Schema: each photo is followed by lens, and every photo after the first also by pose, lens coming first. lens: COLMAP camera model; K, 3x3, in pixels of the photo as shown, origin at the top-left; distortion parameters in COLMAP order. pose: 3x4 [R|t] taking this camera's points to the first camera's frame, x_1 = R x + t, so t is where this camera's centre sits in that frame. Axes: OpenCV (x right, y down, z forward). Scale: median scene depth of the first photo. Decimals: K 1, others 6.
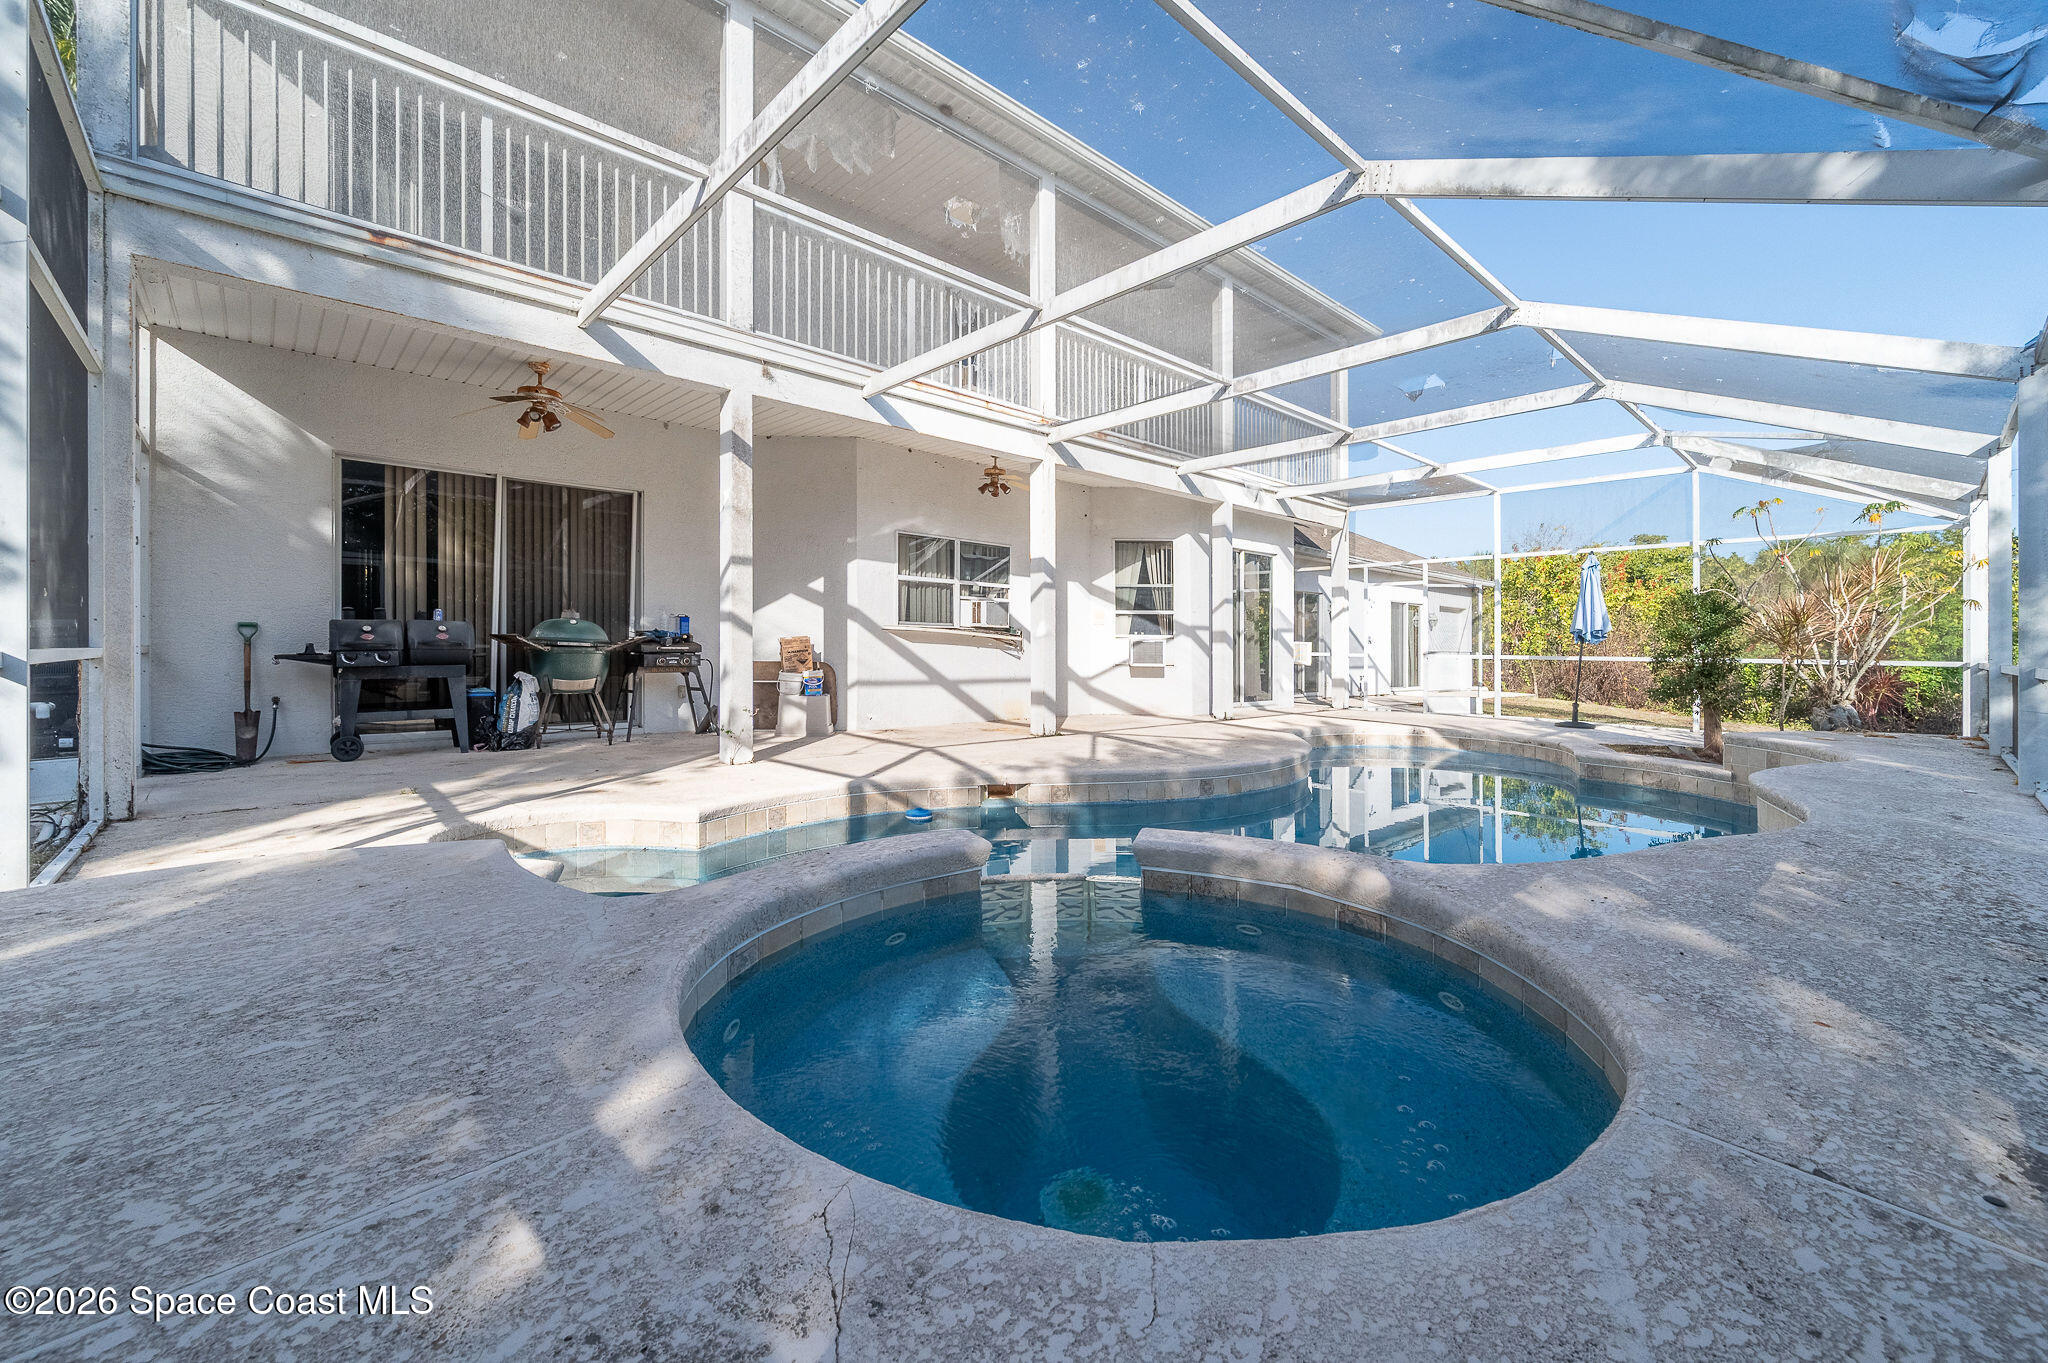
lens RADIAL K [[820.4, 0, 1031.5], [0, 820.4, 644.9], [0, 0, 1]] dist [-0.001988, 0.000857]
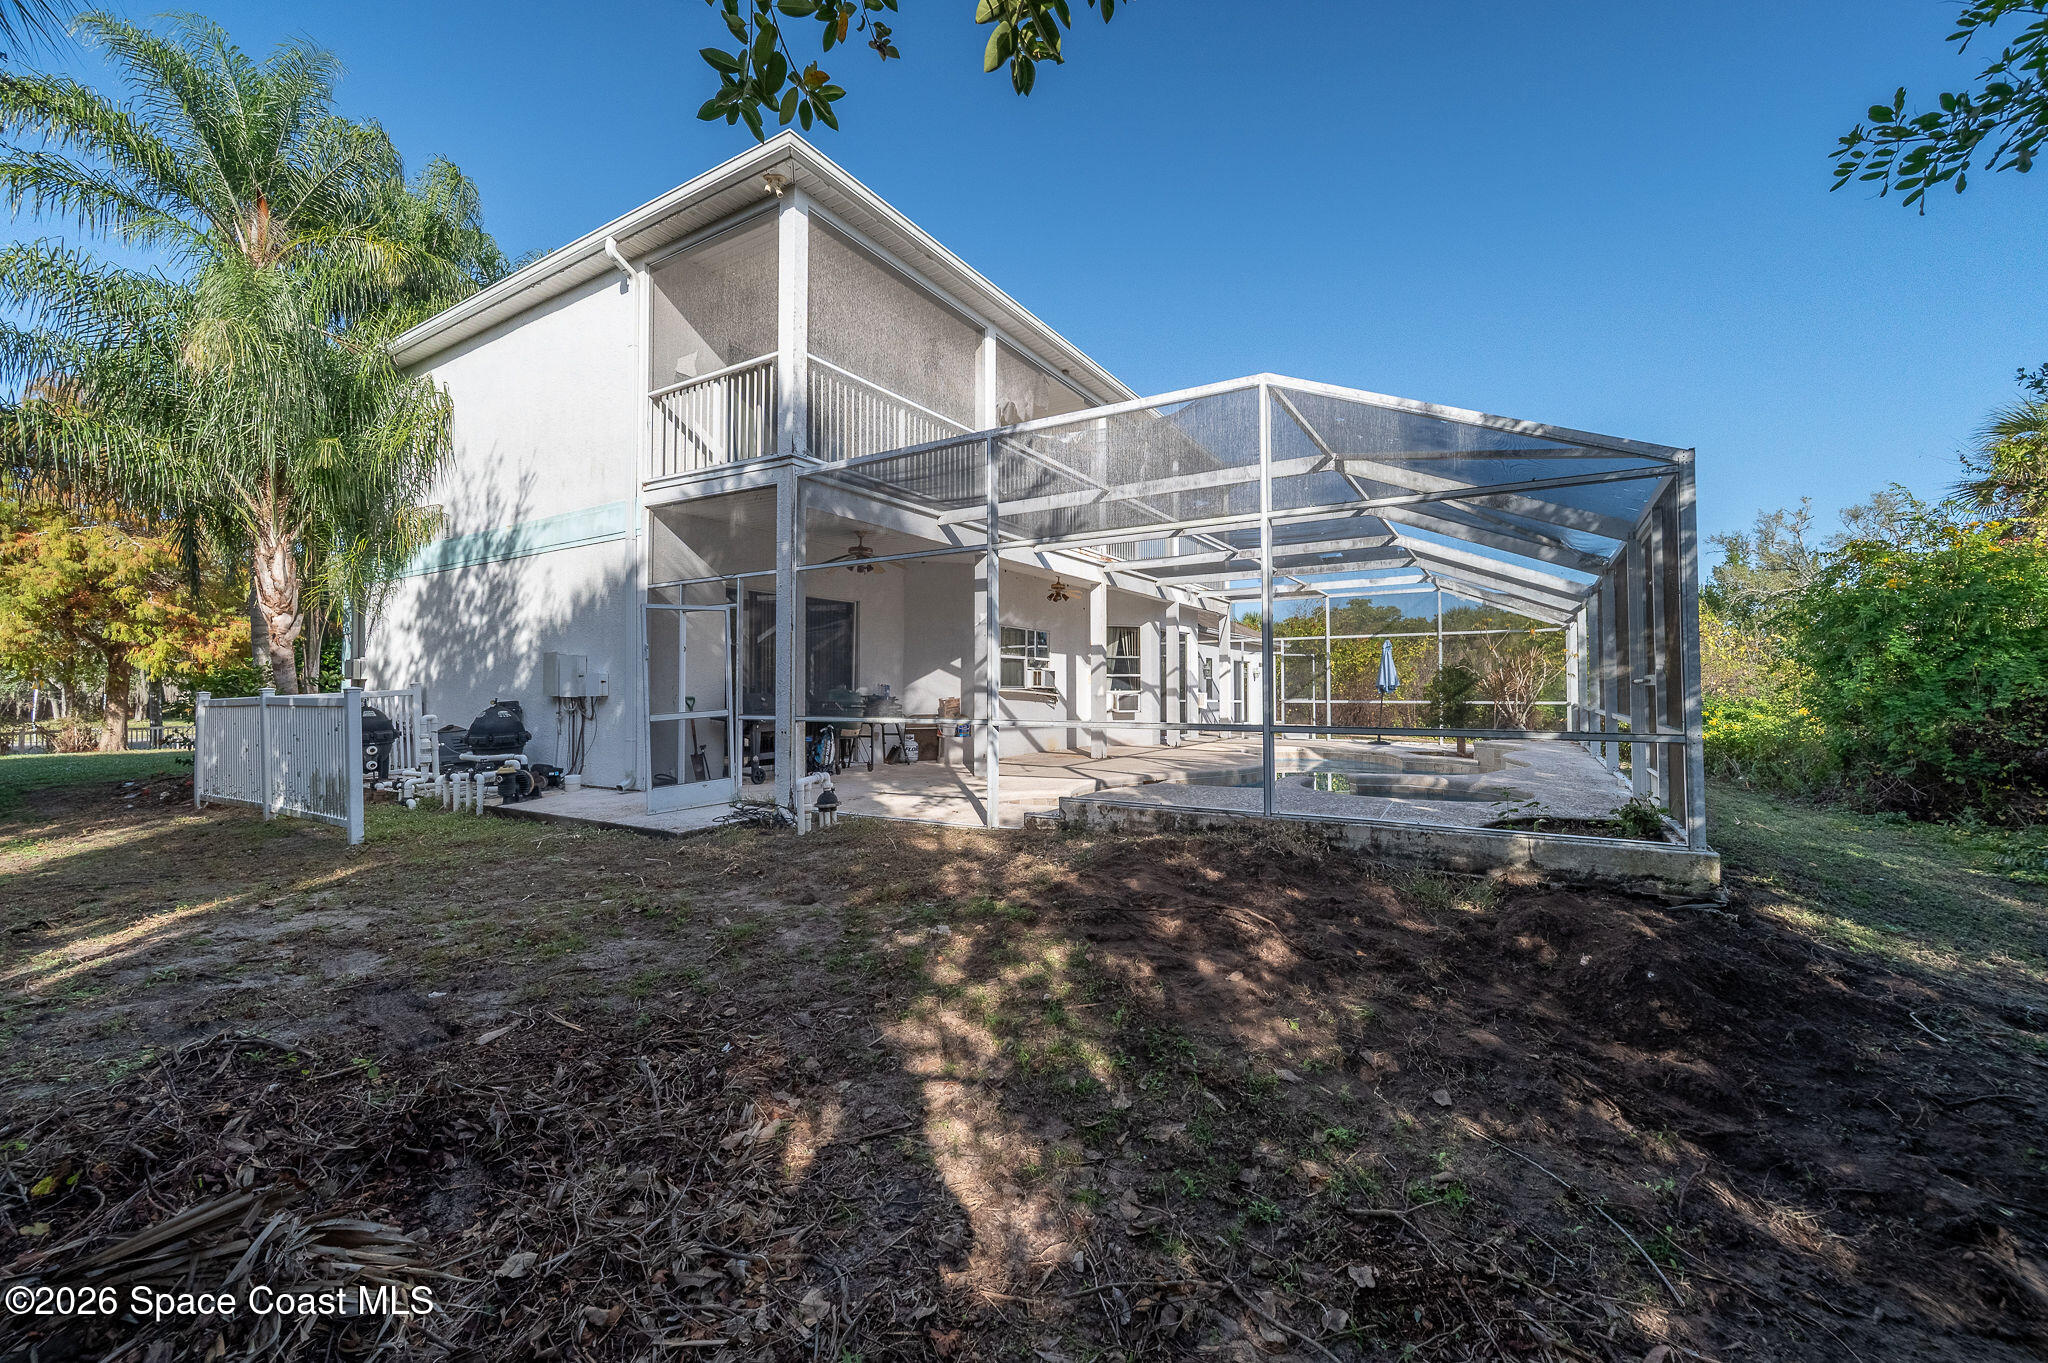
lens RADIAL K [[820.4, 0, 1021.6], [0, 820.4, 680.8], [0, 0, 1]] dist [-0.001988, 0.000857]
pose [[0.963587, -0.010954, 0.267172, -0.470465], [0.013606, 0.999875, -0.008075, -0.023629], [-0.267050, 0.011416, 0.963615, -0.396189]]
